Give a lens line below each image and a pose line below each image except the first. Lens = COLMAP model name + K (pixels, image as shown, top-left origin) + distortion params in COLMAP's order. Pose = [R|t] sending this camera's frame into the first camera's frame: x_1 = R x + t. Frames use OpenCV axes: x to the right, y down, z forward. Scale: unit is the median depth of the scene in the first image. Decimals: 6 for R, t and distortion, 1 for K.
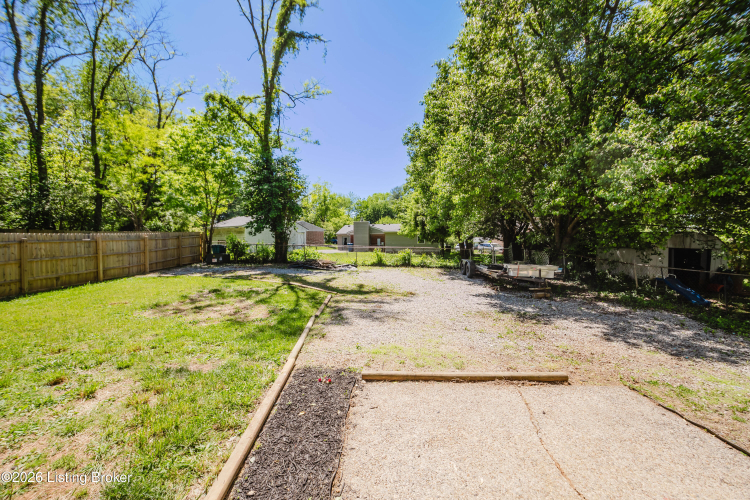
lens RADIAL K [[300.2, 0, 373.5], [0, 300.2, 247.1], [0, 0, 1]] dist [0.007012, -0.003717]
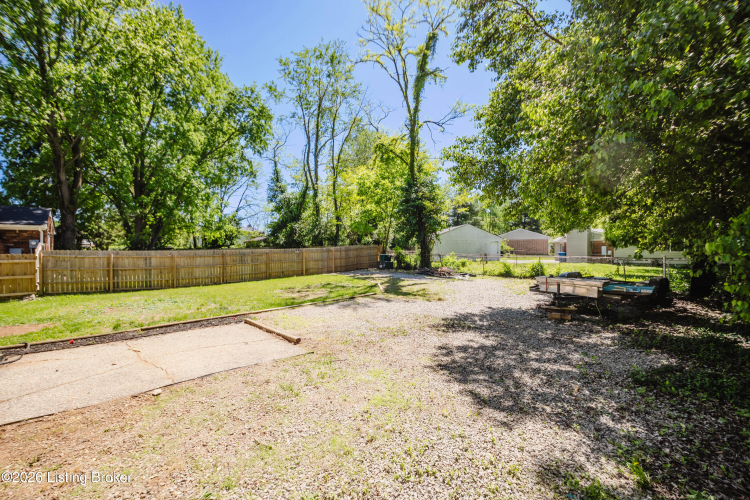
lens RADIAL K [[300.2, 0, 369.7], [0, 300.2, 251.1], [0, 0, 1]] dist [0.007012, -0.003717]
pose [[0.691012, -0.011939, -0.722744, 0.408009], [-0.002910, 0.999810, -0.019298, 0.002942], [0.722837, 0.015438, 0.690846, 0.046146]]
